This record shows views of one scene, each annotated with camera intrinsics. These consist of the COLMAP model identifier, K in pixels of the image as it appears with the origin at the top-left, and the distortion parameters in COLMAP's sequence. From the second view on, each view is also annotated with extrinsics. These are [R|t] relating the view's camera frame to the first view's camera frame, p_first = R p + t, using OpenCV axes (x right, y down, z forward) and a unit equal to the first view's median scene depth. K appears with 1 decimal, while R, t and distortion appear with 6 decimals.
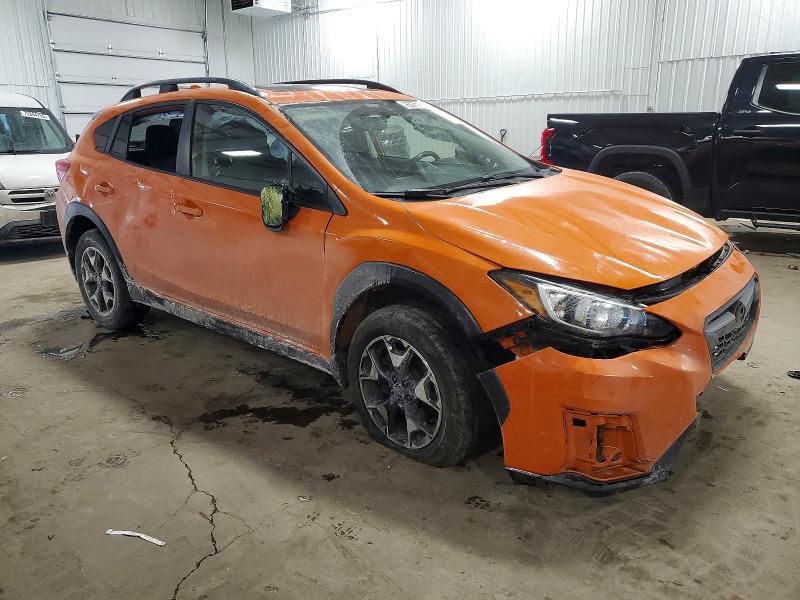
lens RADIAL K [[637.9, 0, 396.6], [0, 637.9, 298.3], [0, 0, 1]] dist [0.034351, -0.004209]
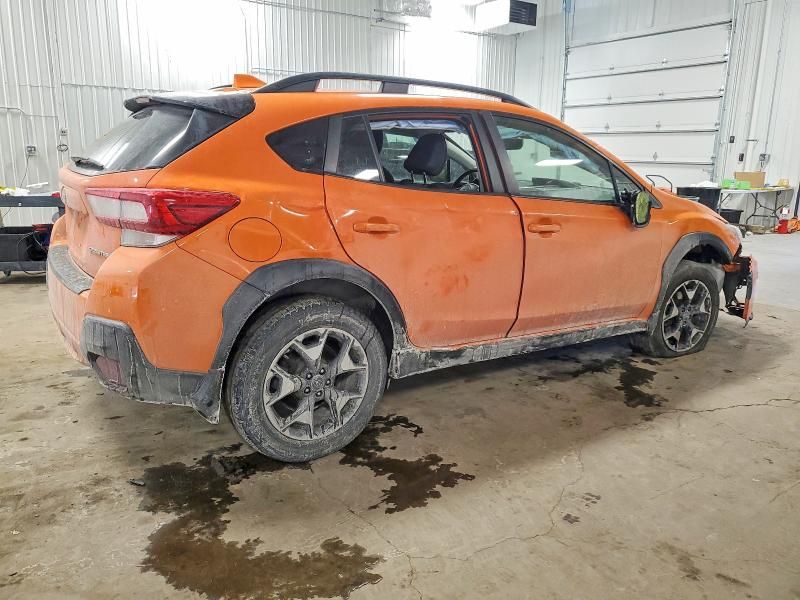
lens RADIAL K [[645.4, 0, 386.4], [0, 645.4, 289.9], [0, 0, 1]] dist [0.030402, -0.006783]
pose [[0.233241, -0.178305, 0.955932, -0.413834], [0.232853, 0.964687, 0.123123, -0.069760], [-0.944128, 0.193874, 0.266523, 0.309866]]
